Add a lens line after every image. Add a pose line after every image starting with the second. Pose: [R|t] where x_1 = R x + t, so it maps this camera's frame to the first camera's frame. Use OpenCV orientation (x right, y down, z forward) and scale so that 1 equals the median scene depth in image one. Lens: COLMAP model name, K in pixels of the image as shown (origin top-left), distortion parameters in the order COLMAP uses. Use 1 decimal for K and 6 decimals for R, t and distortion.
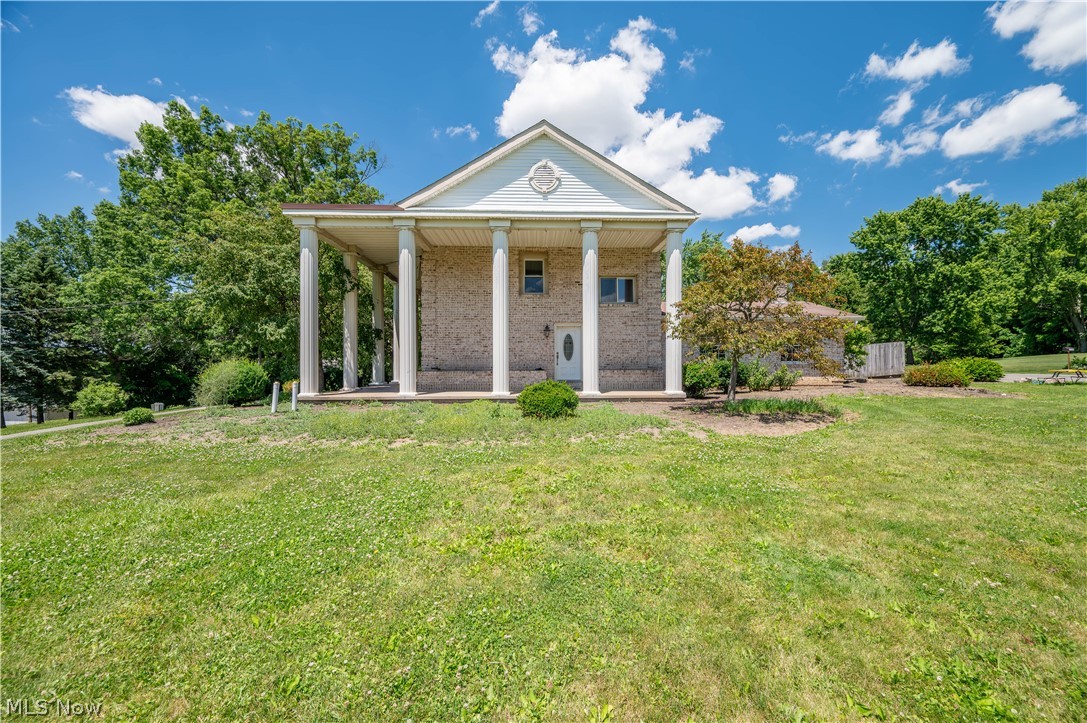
lens RADIAL K [[438.3, 0, 553.6], [0, 438.3, 361.6], [0, 0, 1]] dist [0.003129, -0.000268]
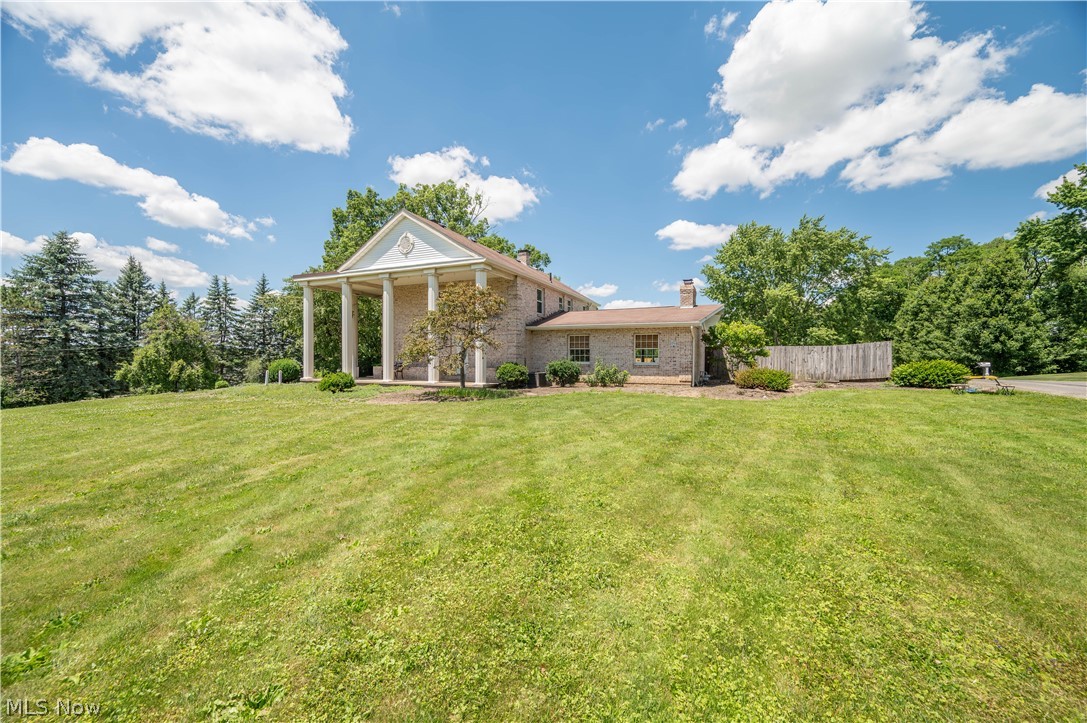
lens RADIAL K [[438.3, 0, 550.2], [0, 438.3, 361.8], [0, 0, 1]] dist [0.003129, -0.000268]
pose [[0.894778, 0.008564, -0.446429, 1.129022], [-0.005746, 0.999954, 0.007665, -0.012387], [0.446474, -0.004293, 0.894786, -0.172742]]
